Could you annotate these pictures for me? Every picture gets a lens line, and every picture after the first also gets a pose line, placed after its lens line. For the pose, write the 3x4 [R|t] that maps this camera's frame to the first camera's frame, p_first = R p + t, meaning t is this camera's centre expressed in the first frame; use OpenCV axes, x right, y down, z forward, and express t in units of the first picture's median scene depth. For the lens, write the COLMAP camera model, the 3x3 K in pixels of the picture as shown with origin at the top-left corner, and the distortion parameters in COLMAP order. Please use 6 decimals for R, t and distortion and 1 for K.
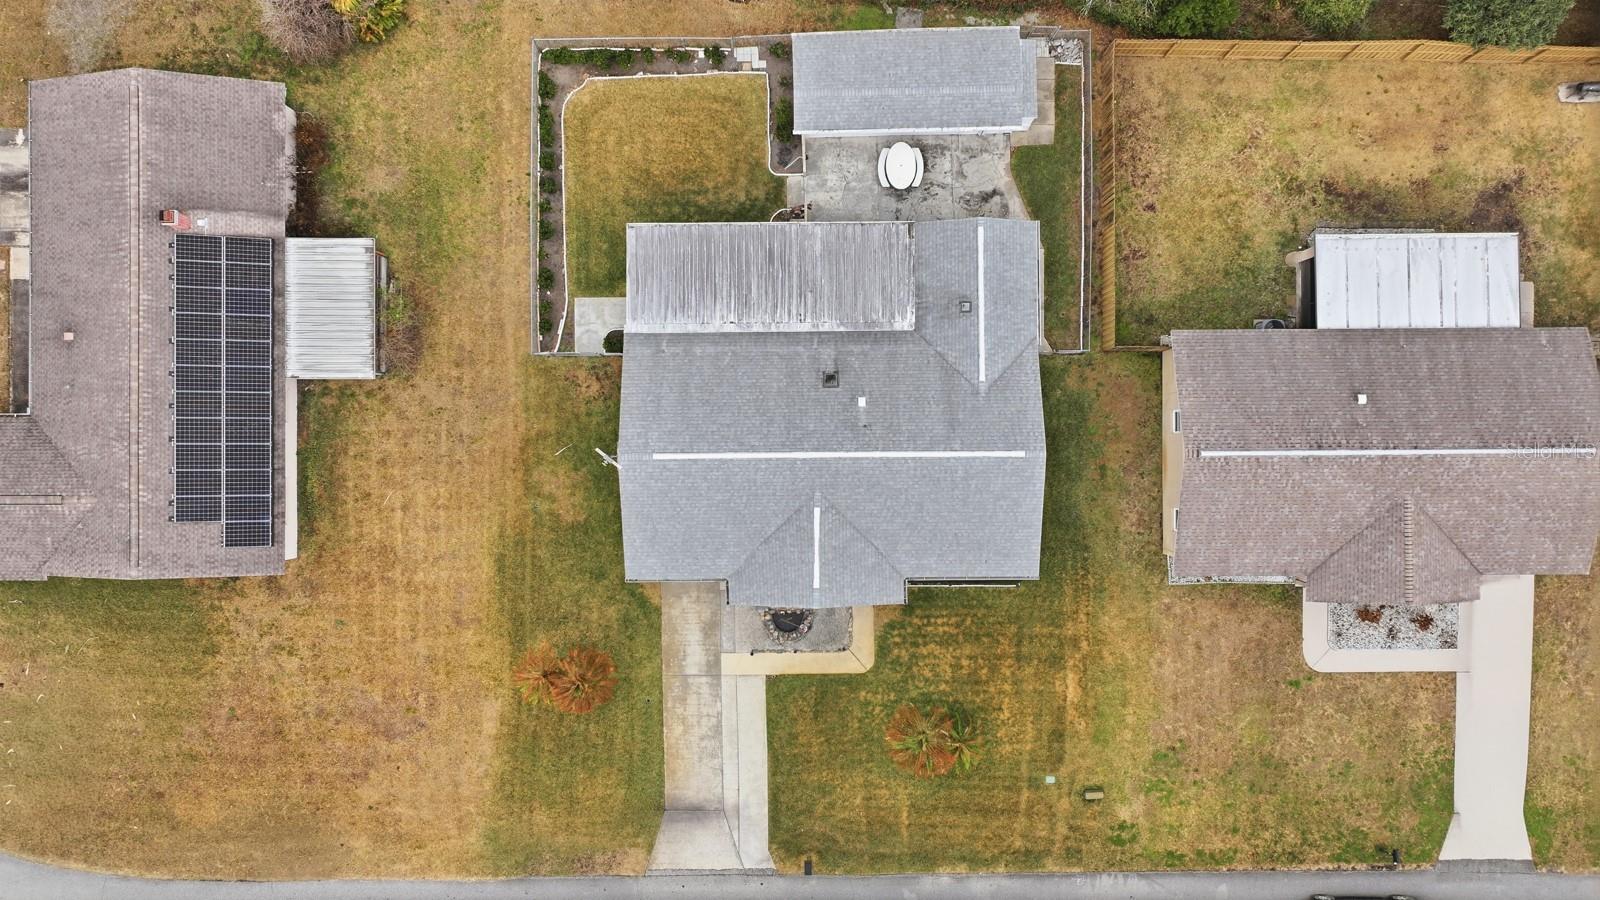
lens RADIAL K [[1114.4, 0, 800.0], [0, 1114.4, 450.0], [0, 0, 1]] dist [-0.006164, -0.000287]
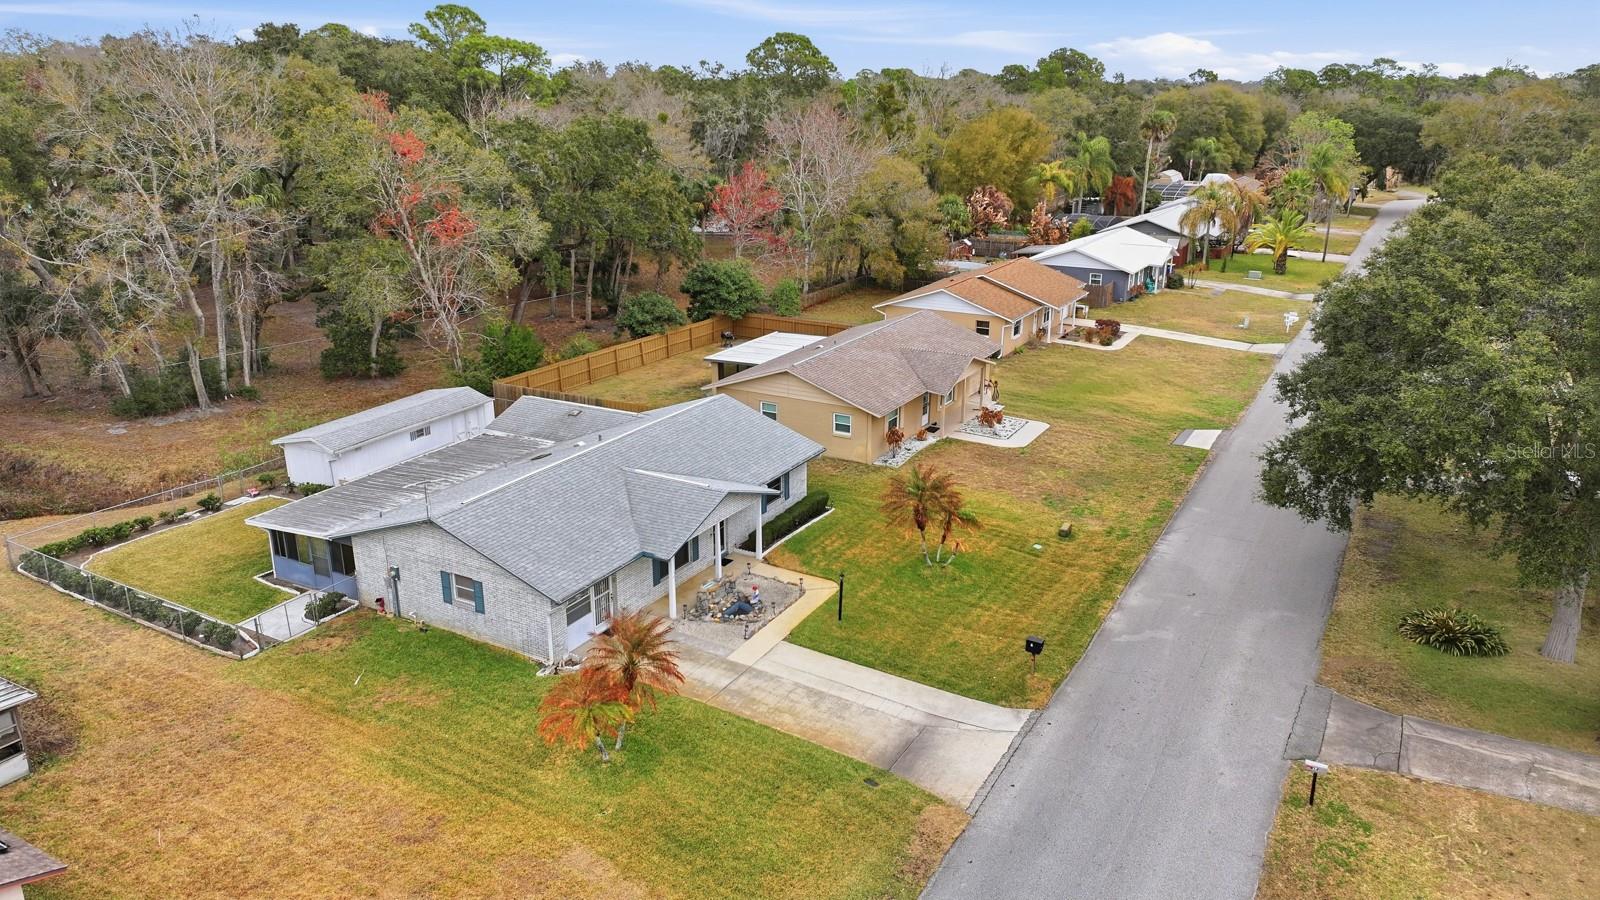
lens RADIAL K [[1114.4, 0, 800.0], [0, 1114.4, 450.0], [0, 0, 1]] dist [-0.006164, -0.000287]
pose [[0.491461, -0.277965, 0.825349, -0.613688], [0.870875, 0.163998, -0.463338, 0.542415], [-0.006564, 0.946488, 0.322671, 0.631651]]
